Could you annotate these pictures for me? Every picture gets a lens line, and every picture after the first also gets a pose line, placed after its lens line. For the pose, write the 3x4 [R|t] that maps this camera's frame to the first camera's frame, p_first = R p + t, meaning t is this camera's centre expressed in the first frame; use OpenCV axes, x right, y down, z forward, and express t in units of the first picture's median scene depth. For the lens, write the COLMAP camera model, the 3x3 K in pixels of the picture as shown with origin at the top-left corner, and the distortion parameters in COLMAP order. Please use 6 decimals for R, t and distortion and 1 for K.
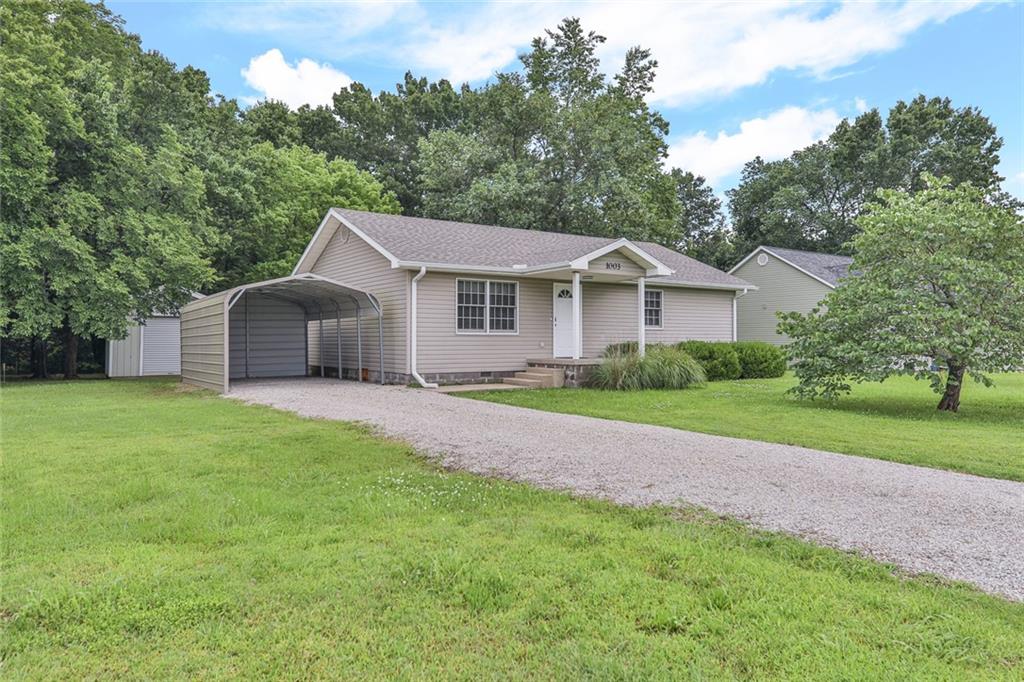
lens RADIAL K [[672.8, 0, 511.1], [0, 672.8, 341.3], [0, 0, 1]] dist [-0.012672, 0.000143]
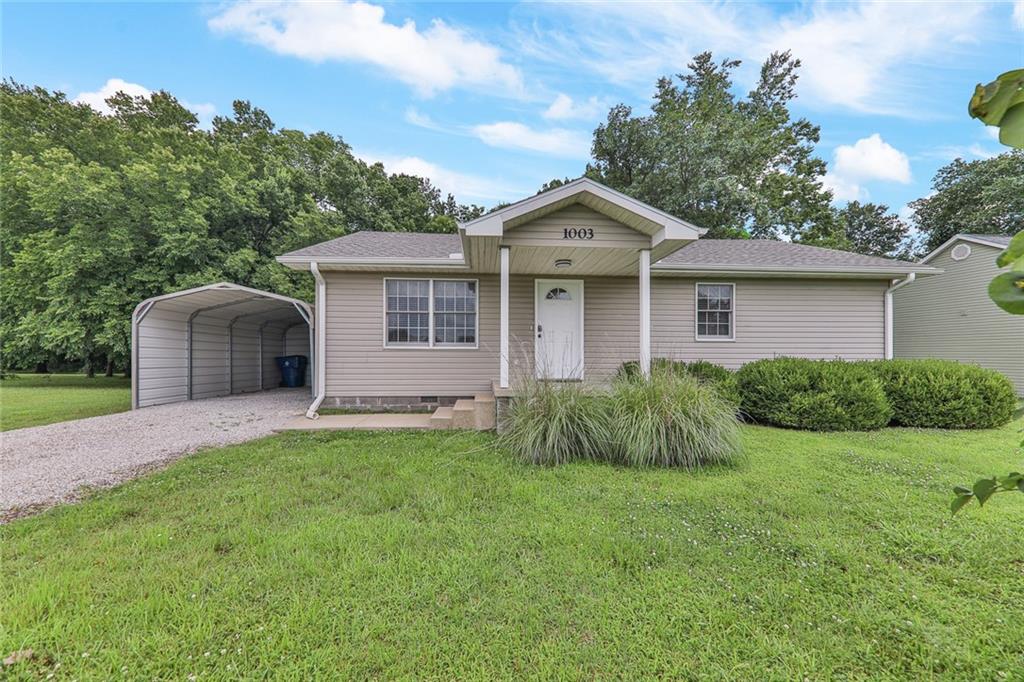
lens RADIAL K [[373.0, 0, 512.2], [0, 373.0, 356.6], [0, 0, 1]] dist [0.000860, -0.000489]
pose [[0.864575, 0.005986, -0.502468, 0.133695], [-0.003212, 0.999974, 0.006385, -0.002092], [0.502494, -0.003907, 0.864572, 0.340495]]
